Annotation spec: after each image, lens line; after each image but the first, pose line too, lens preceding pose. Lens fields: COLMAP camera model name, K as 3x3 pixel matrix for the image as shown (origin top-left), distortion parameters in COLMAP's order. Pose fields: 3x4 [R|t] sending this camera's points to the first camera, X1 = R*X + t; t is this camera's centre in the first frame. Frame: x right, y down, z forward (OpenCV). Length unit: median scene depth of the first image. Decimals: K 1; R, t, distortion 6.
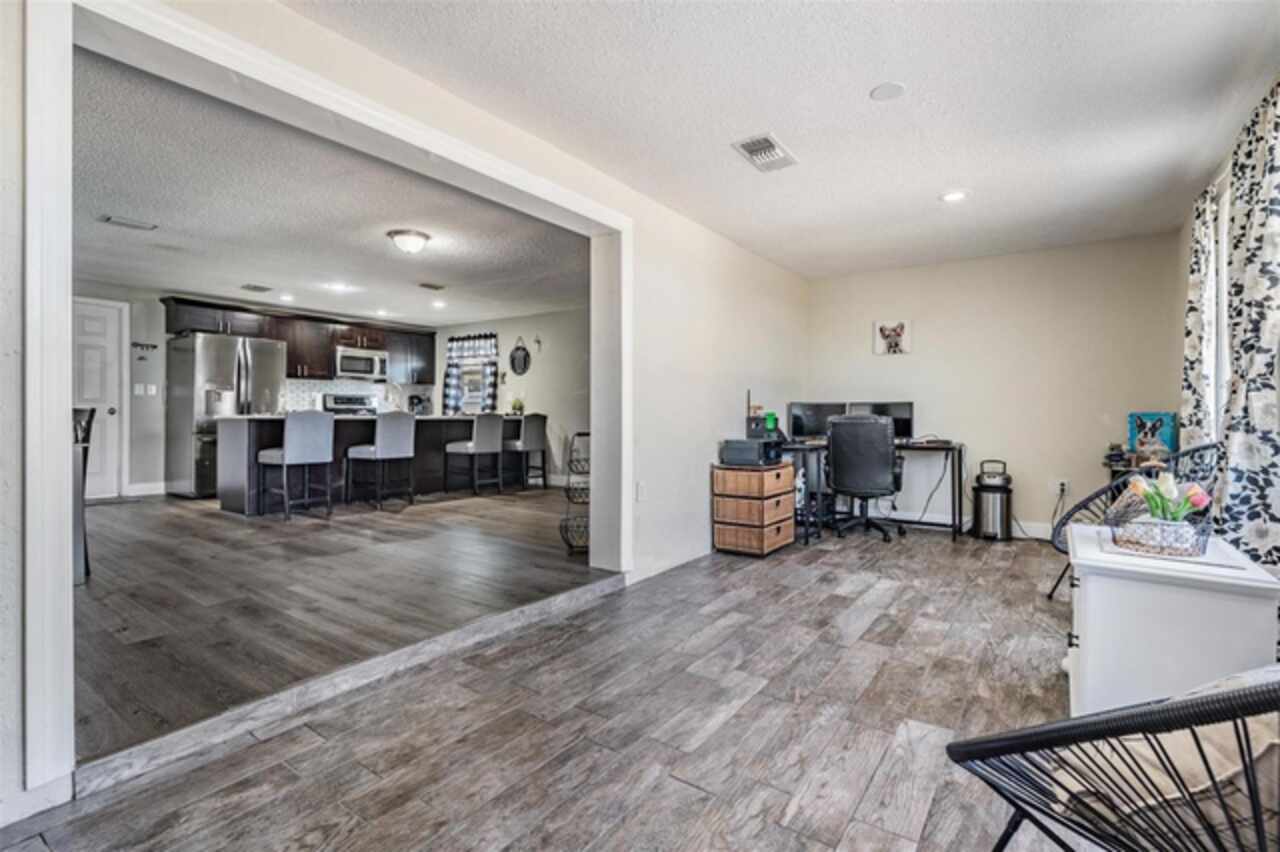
lens RADIAL K [[581.7, 0, 634.7], [0, 581.7, 420.3], [0, 0, 1]] dist [0.001989, 0.000137]
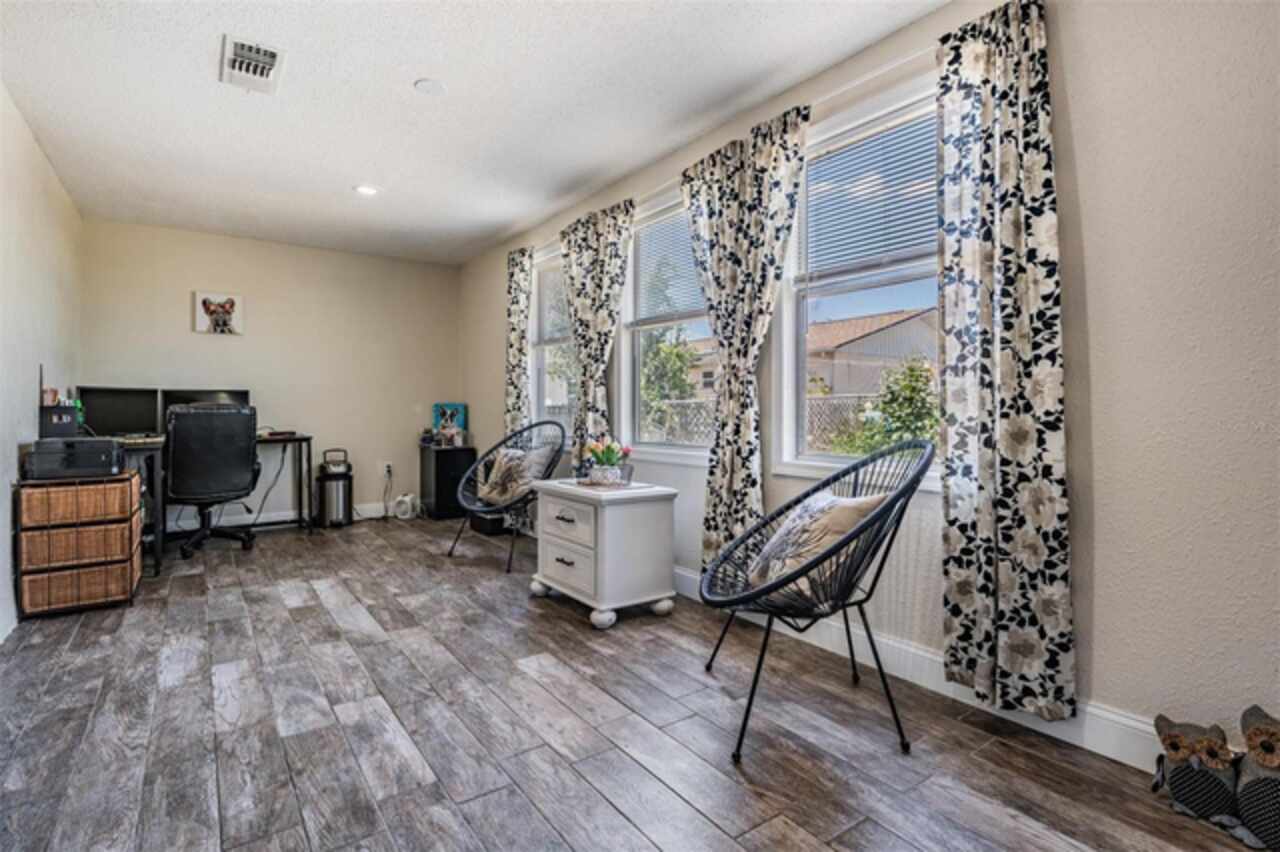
lens RADIAL K [[610.7, 0, 640.1], [0, 610.7, 410.9], [0, 0, 1]] dist [0.000519, -0.000245]
pose [[0.334306, -0.003767, 0.942457, -0.389633], [0.012705, 0.999919, -0.000510, 0.015389], [-0.942379, 0.012144, 0.334327, 0.239108]]
